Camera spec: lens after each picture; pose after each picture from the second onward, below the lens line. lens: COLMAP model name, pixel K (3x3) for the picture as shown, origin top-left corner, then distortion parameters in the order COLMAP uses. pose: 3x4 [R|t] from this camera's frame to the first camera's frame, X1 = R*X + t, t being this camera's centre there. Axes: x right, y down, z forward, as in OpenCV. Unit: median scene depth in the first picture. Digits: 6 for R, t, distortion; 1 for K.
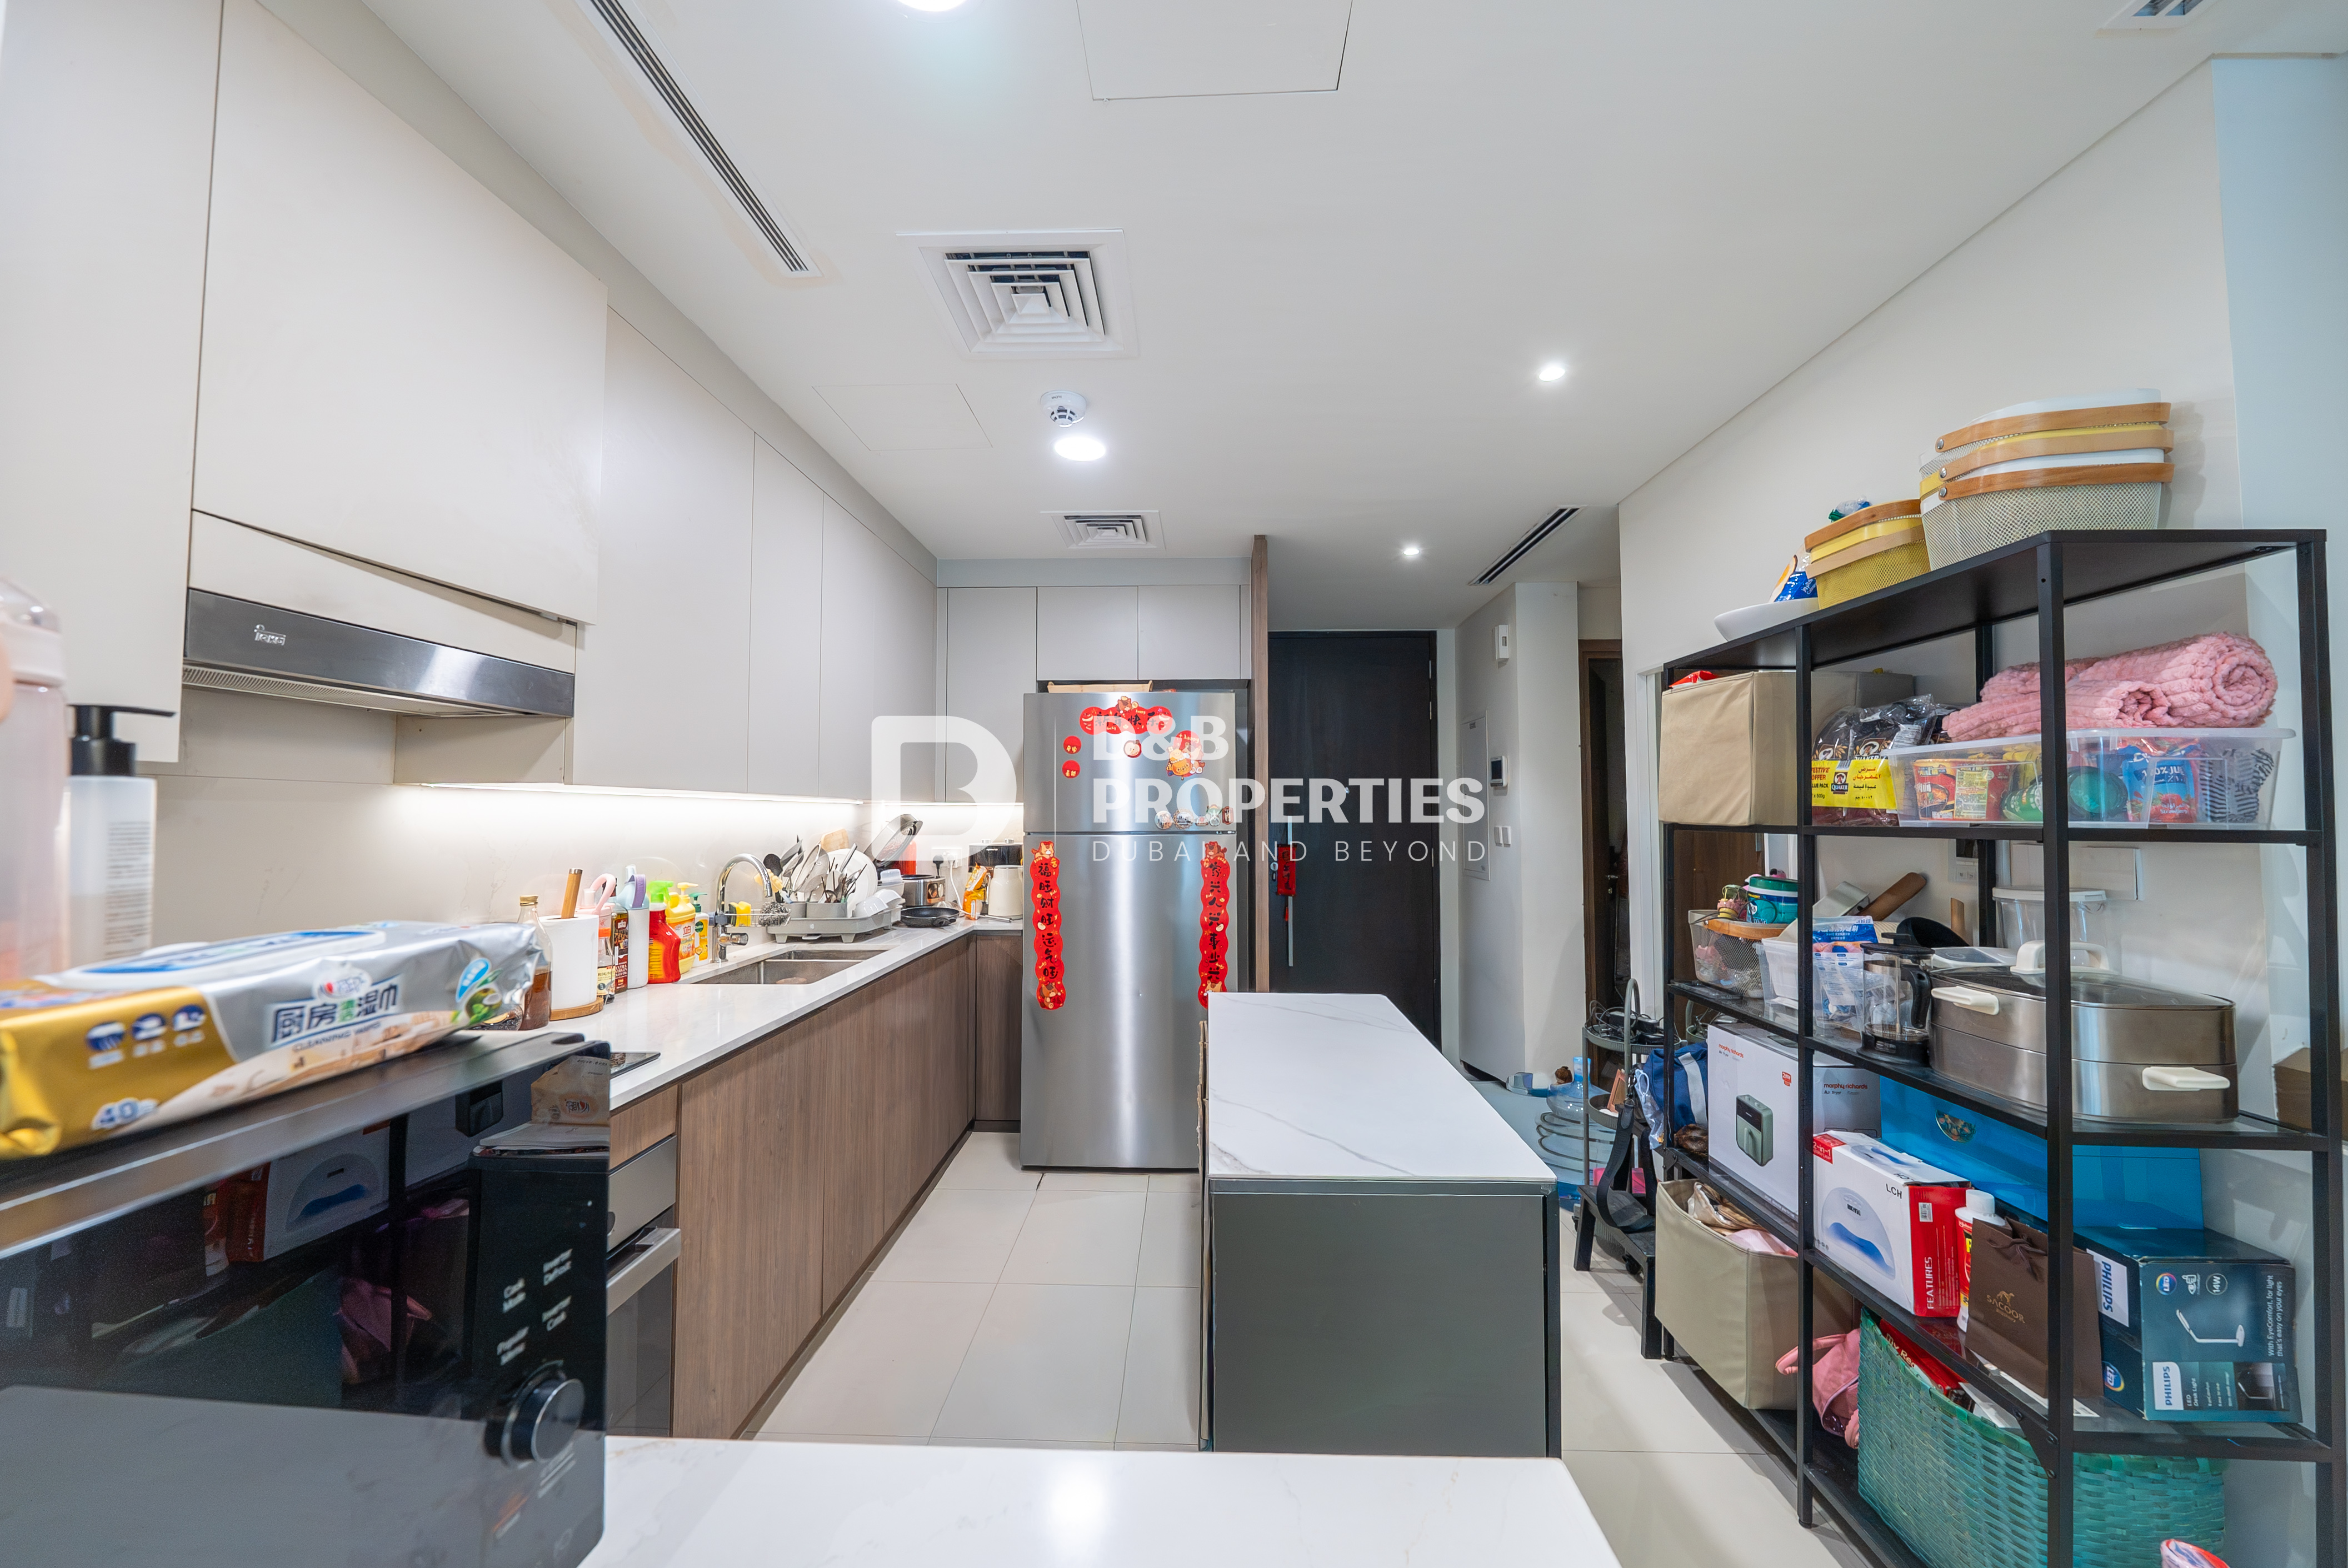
lens RADIAL K [[829.7, 0, 1176.1], [0, 829.7, 777.5], [0, 0, 1]] dist [-0.000571, -0.000015]
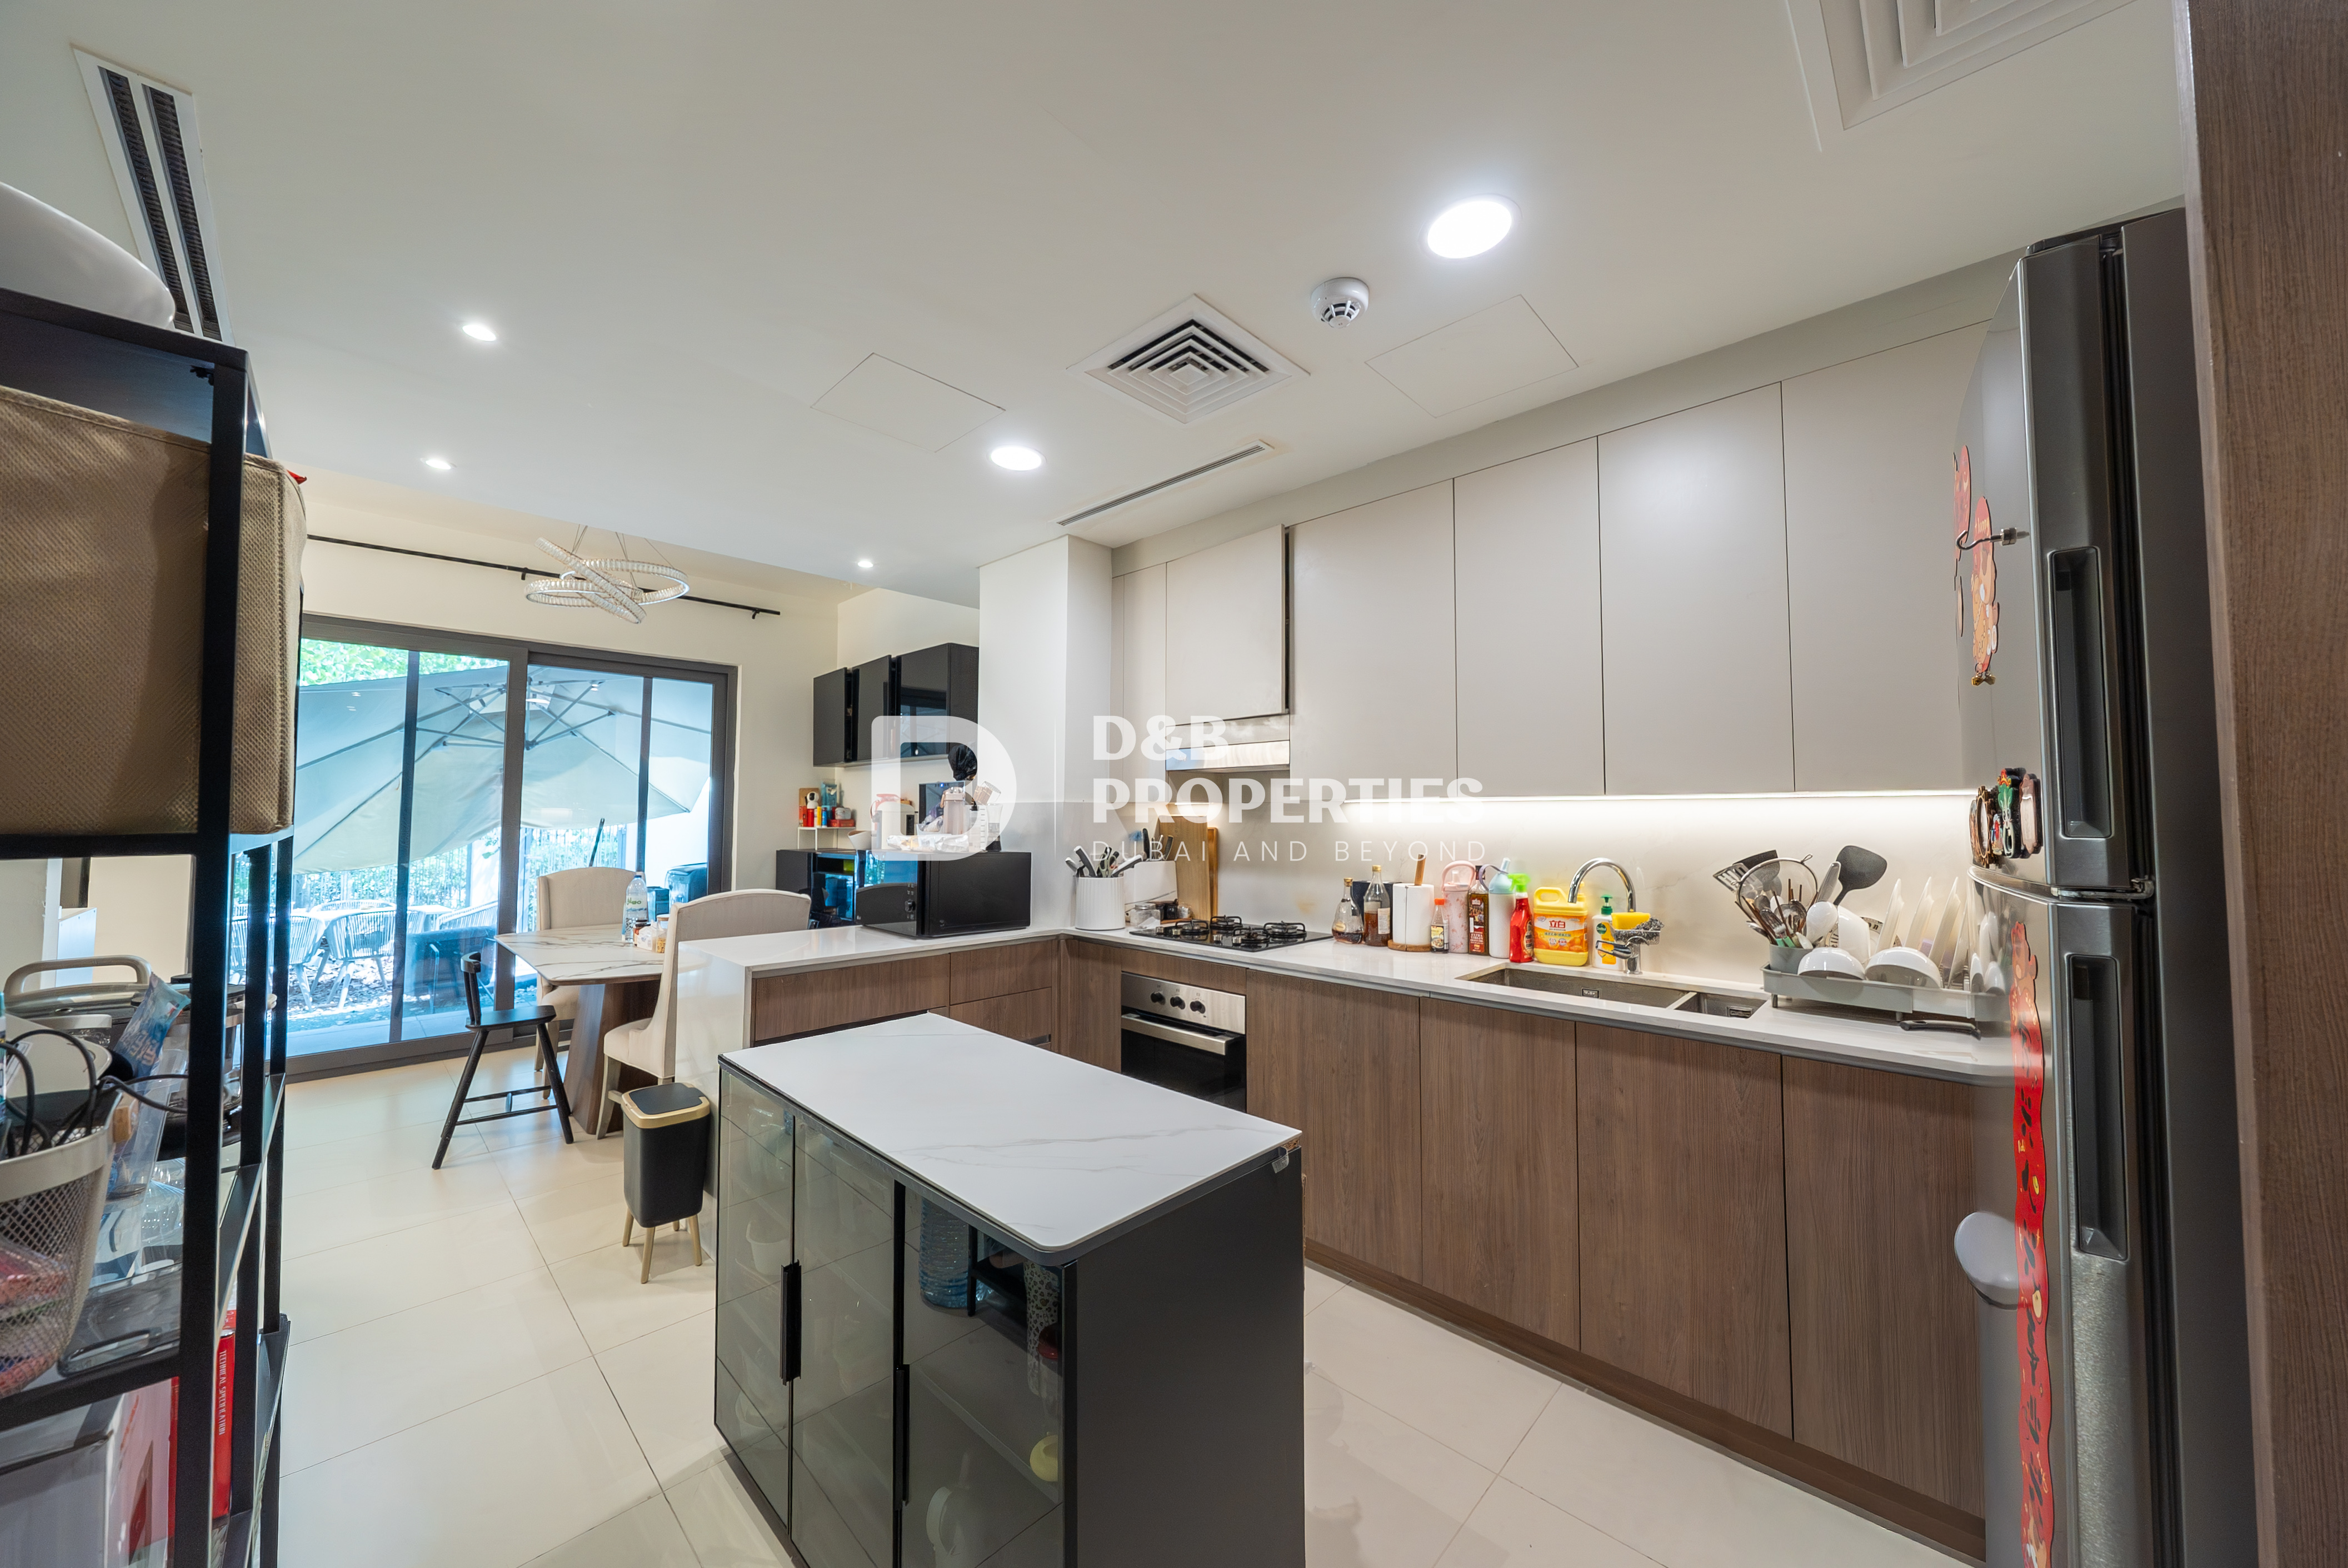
lens RADIAL K [[805.7, 0, 1174.0], [0, 805.7, 784.0], [0, 0, 1]] dist [-0.005915, -0.000062]
pose [[-0.674422, -0.036927, -0.737422, 0.486094], [0.030788, 0.996473, -0.078057, 0.066204], [0.737704, -0.075347, -0.670906, 1.275253]]
